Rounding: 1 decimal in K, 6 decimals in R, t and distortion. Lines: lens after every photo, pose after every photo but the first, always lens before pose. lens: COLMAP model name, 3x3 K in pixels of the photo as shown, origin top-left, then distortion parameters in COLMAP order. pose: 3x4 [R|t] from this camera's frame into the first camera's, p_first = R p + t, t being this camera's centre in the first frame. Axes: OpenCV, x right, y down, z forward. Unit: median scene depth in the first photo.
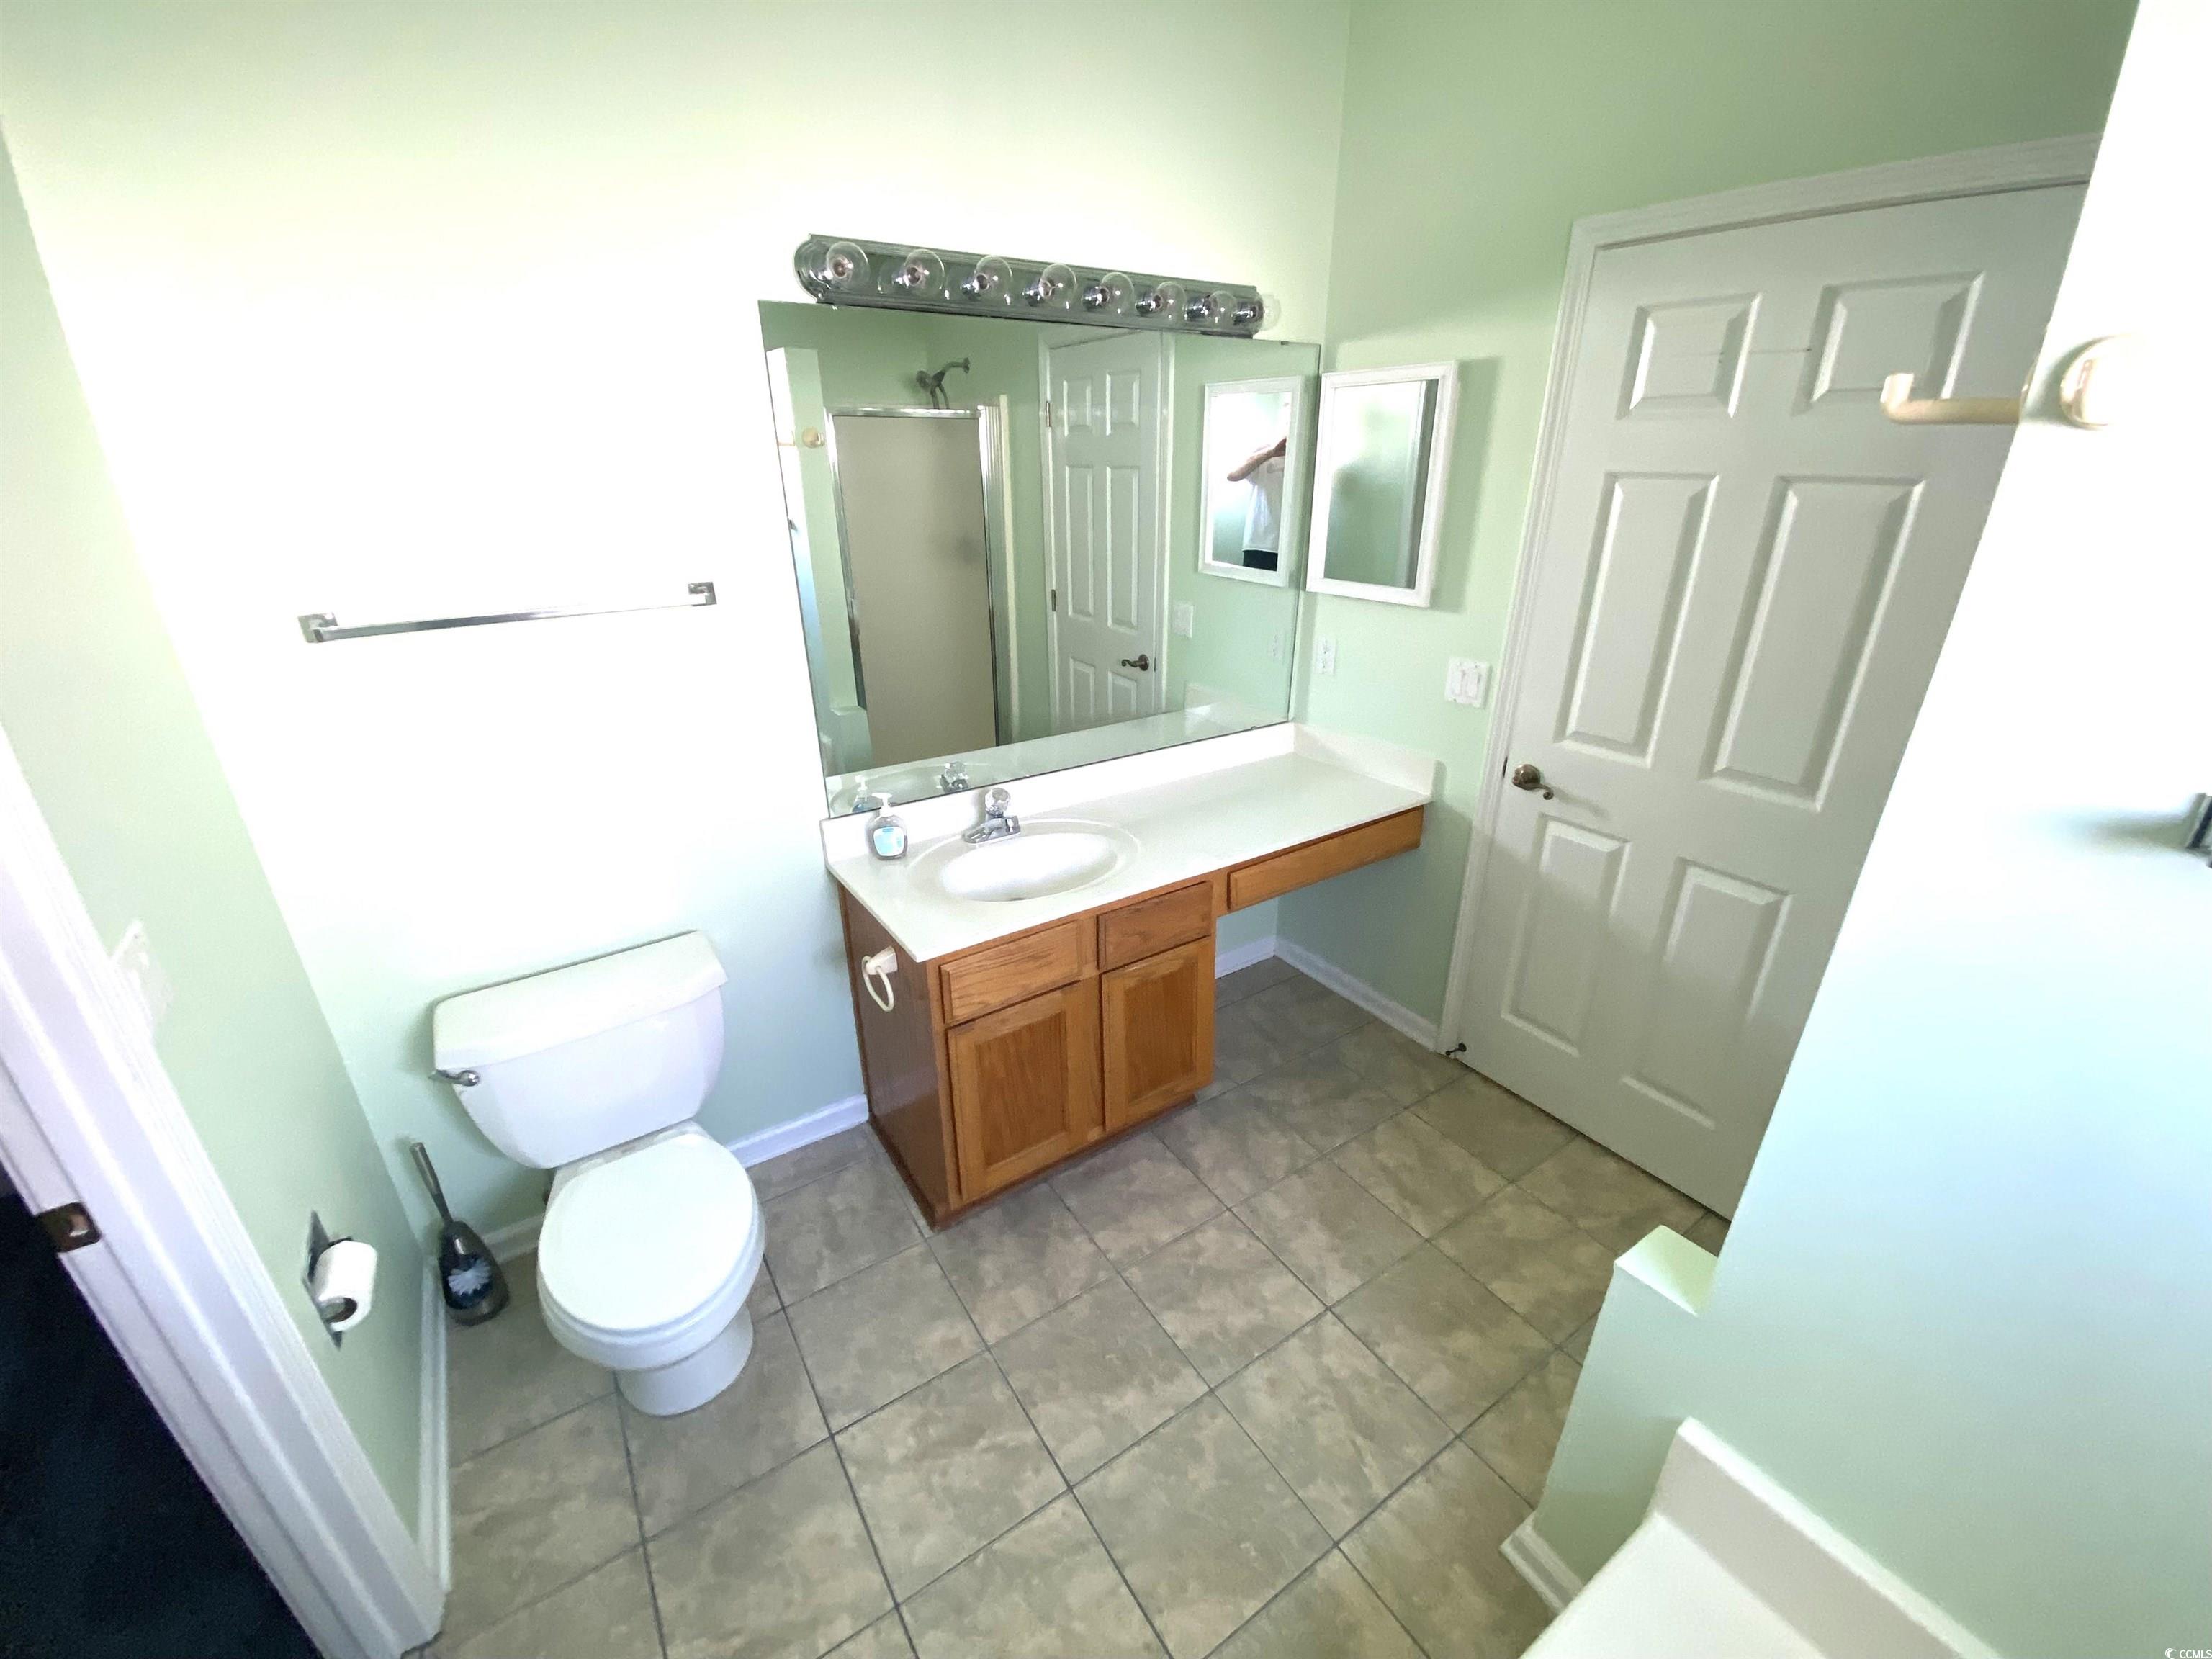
lens RADIAL K [[890.3, 0, 1104.3], [0, 890.3, 826.2], [0, 0, 1]] dist [0.030759, -0.030732]
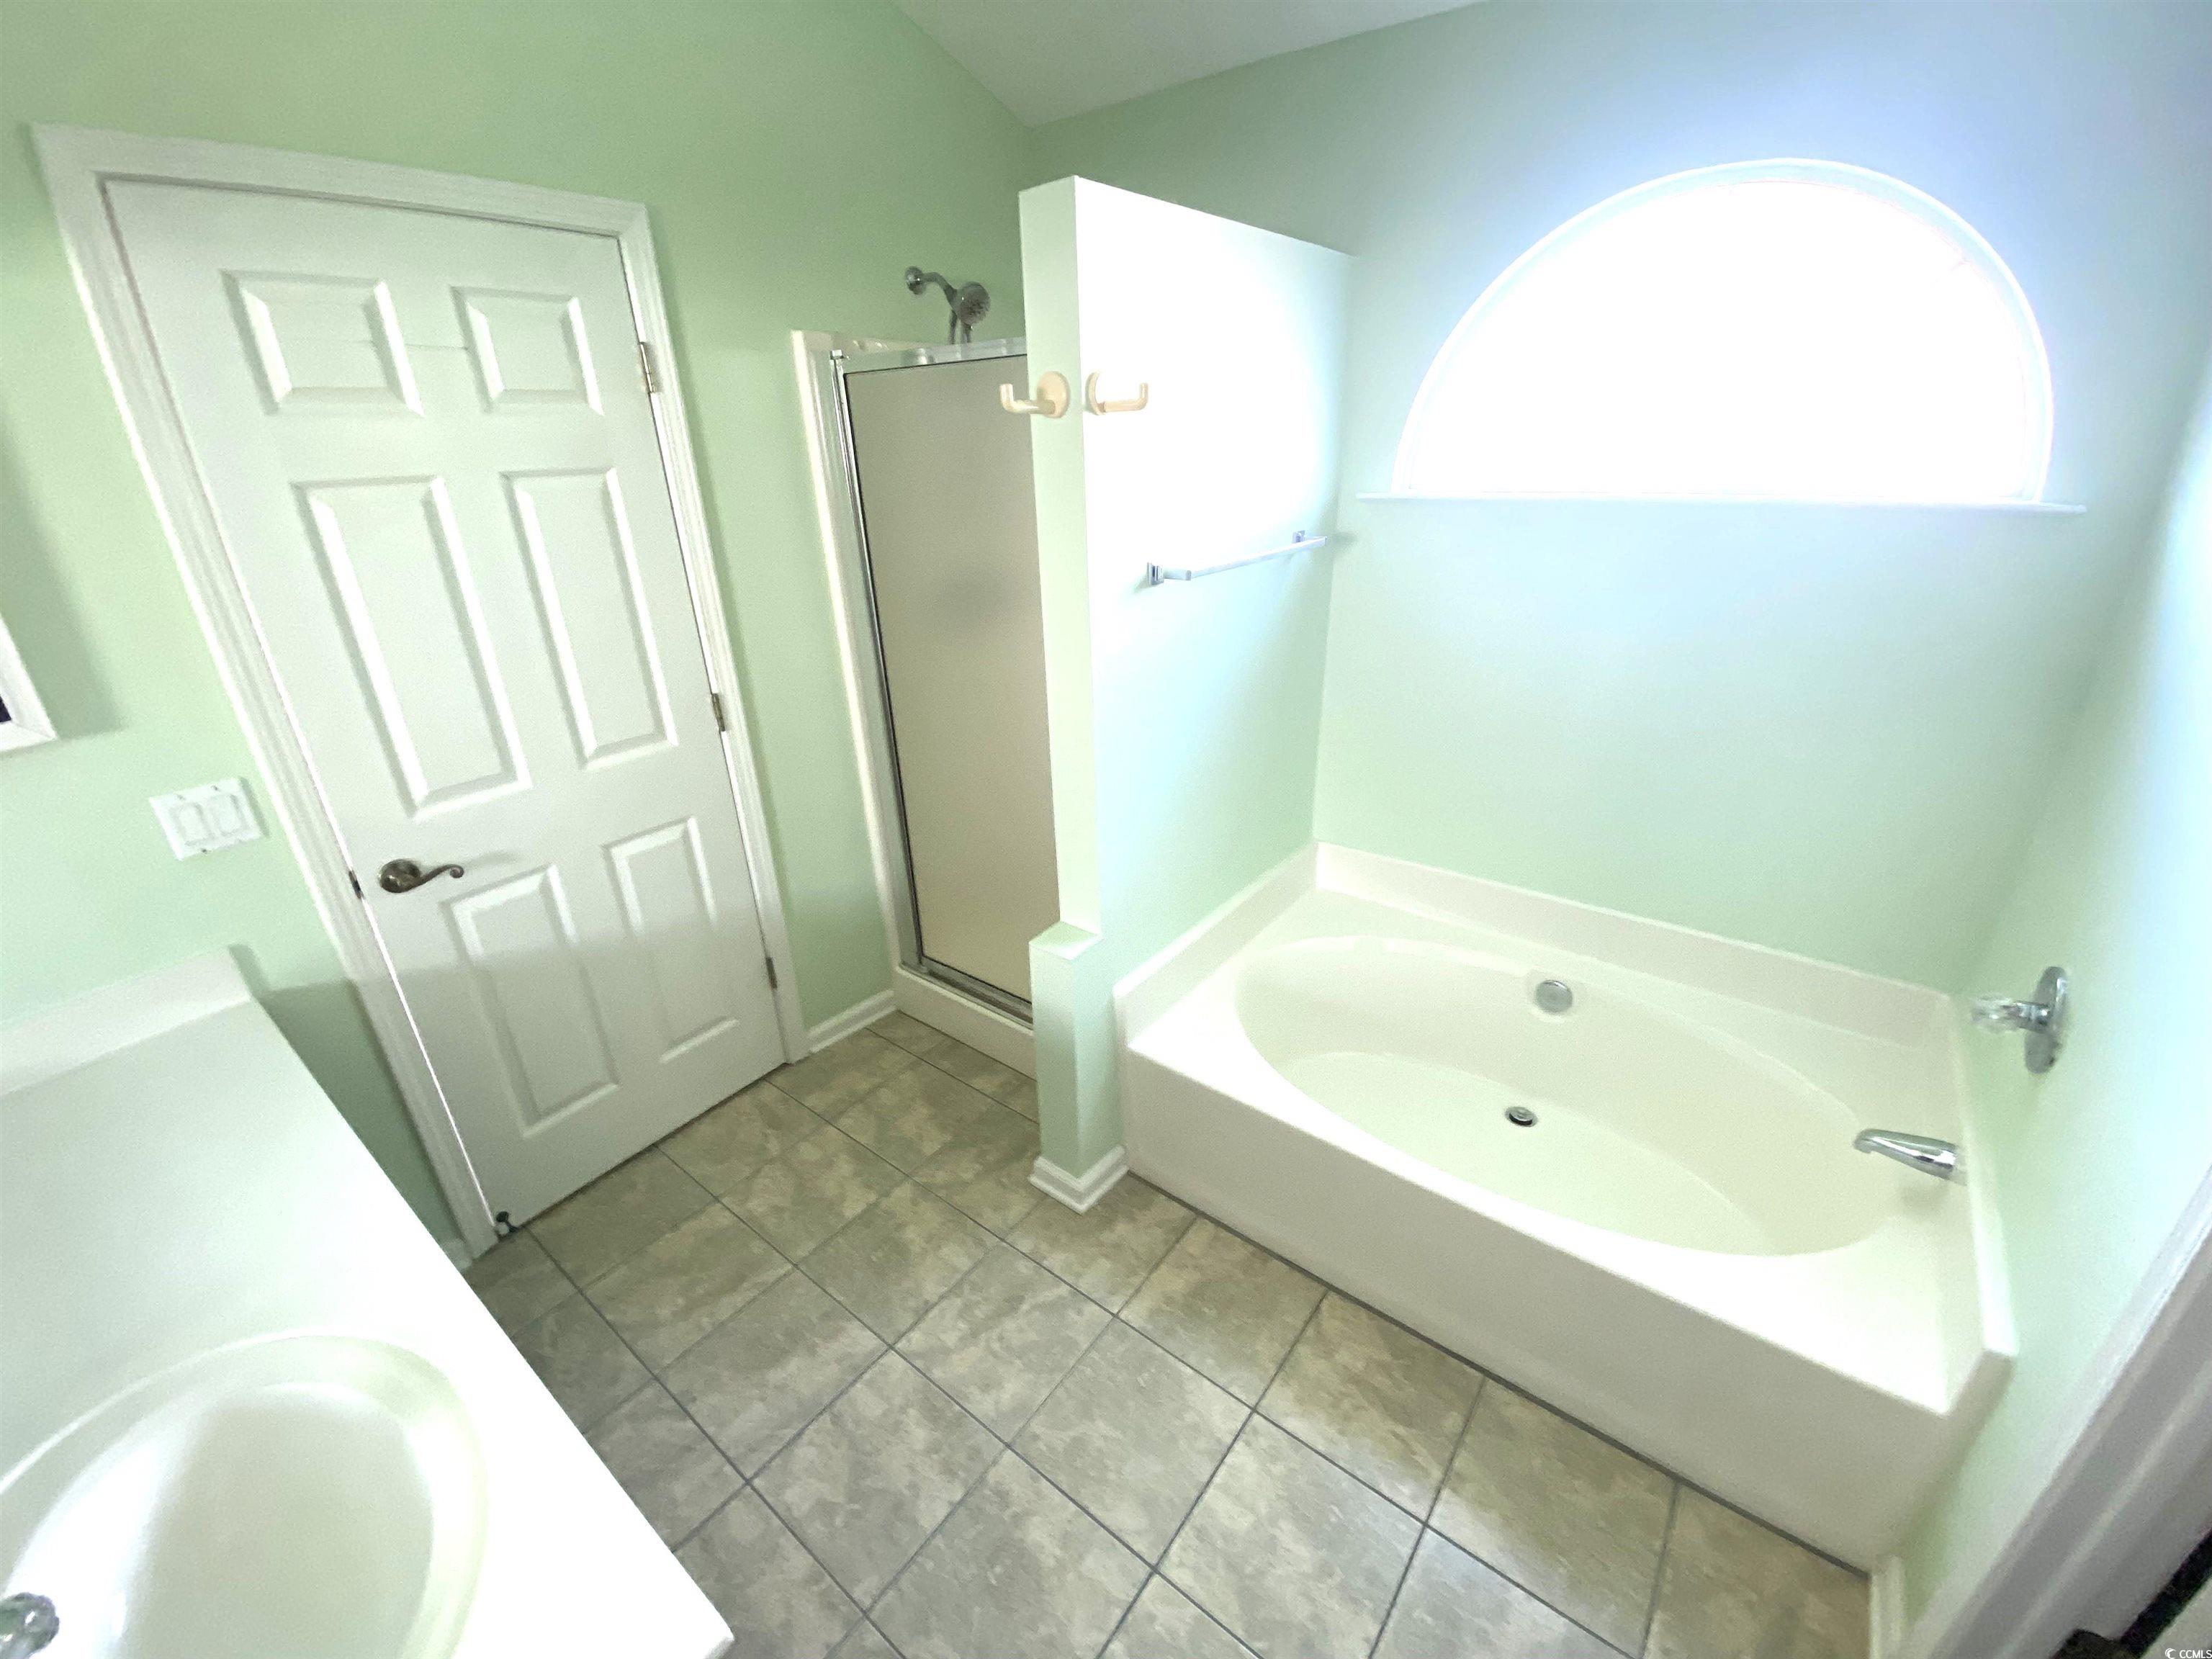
lens RADIAL K [[897.5, 0, 1106.5], [0, 897.5, 818.4], [0, 0, 1]] dist [0.001035, -0.005935]
pose [[-0.321491, -0.357965, 0.876644, -0.456865], [0.393737, 0.791427, 0.467562, -0.257602], [-0.861171, 0.495484, -0.113492, 0.643118]]
